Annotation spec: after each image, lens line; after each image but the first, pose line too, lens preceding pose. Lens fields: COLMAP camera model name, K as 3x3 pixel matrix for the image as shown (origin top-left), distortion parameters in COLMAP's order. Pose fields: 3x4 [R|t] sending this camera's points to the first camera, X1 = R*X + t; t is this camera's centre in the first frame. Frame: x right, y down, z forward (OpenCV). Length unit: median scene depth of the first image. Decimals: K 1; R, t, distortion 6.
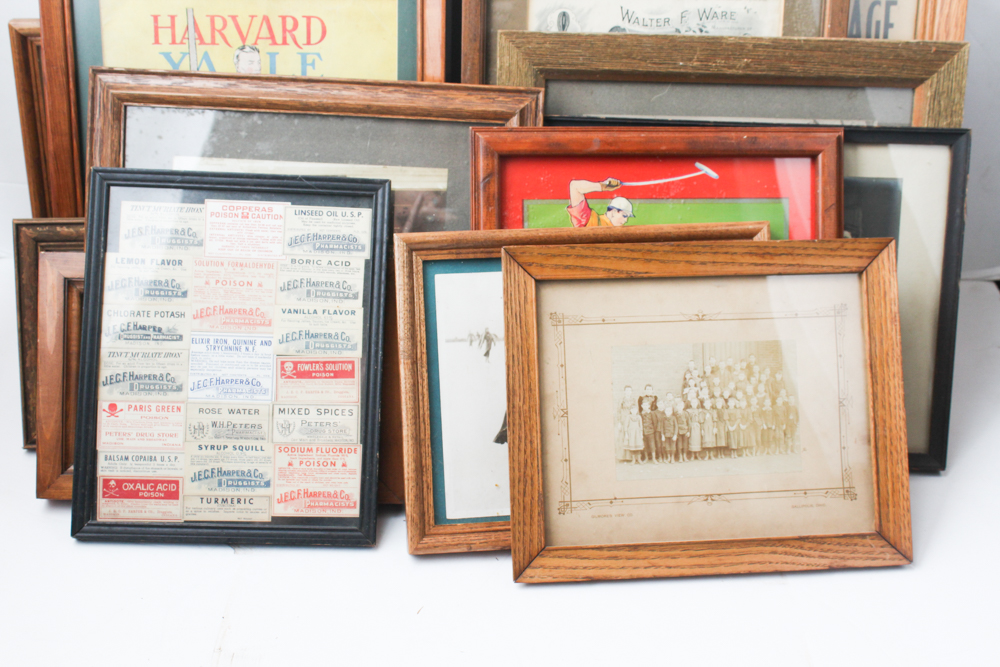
lens RADIAL K [[1229.9, 0, 494.5], [0, 1229.9, 347.0], [0, 0, 1]] dist [-0.058215, 0.000000]
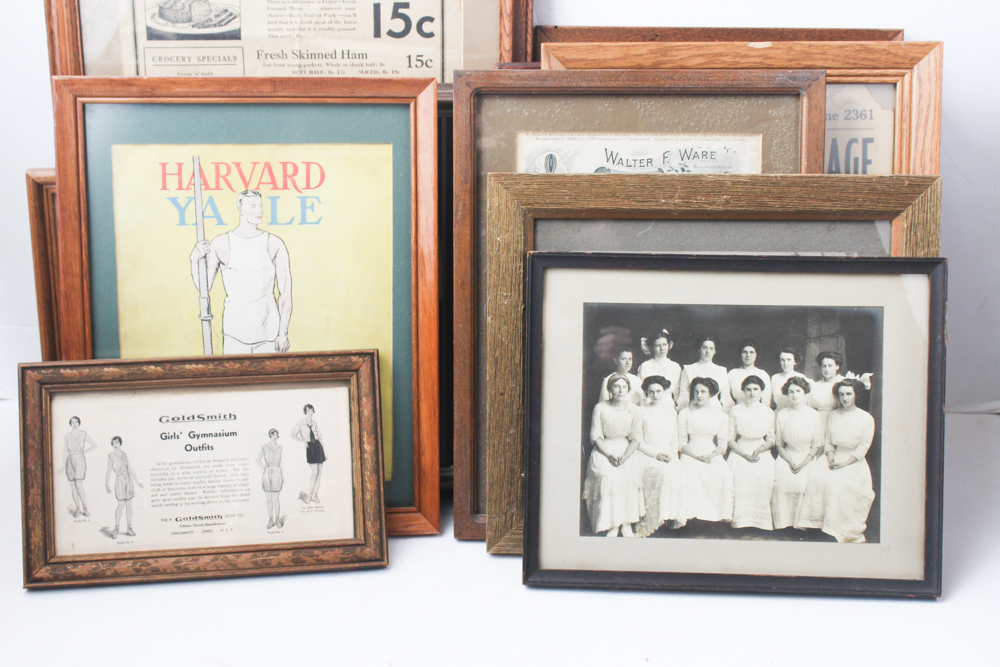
lens RADIAL K [[1341.8, 0, 481.1], [0, 1341.8, 357.0], [0, 0, 1]] dist [-0.051303, 0.000000]
pose [[0.999334, -0.011083, -0.034753, 0.035781], [0.006578, 0.991860, -0.127161, 0.044398], [0.035880, 0.126848, 0.991273, -0.119707]]
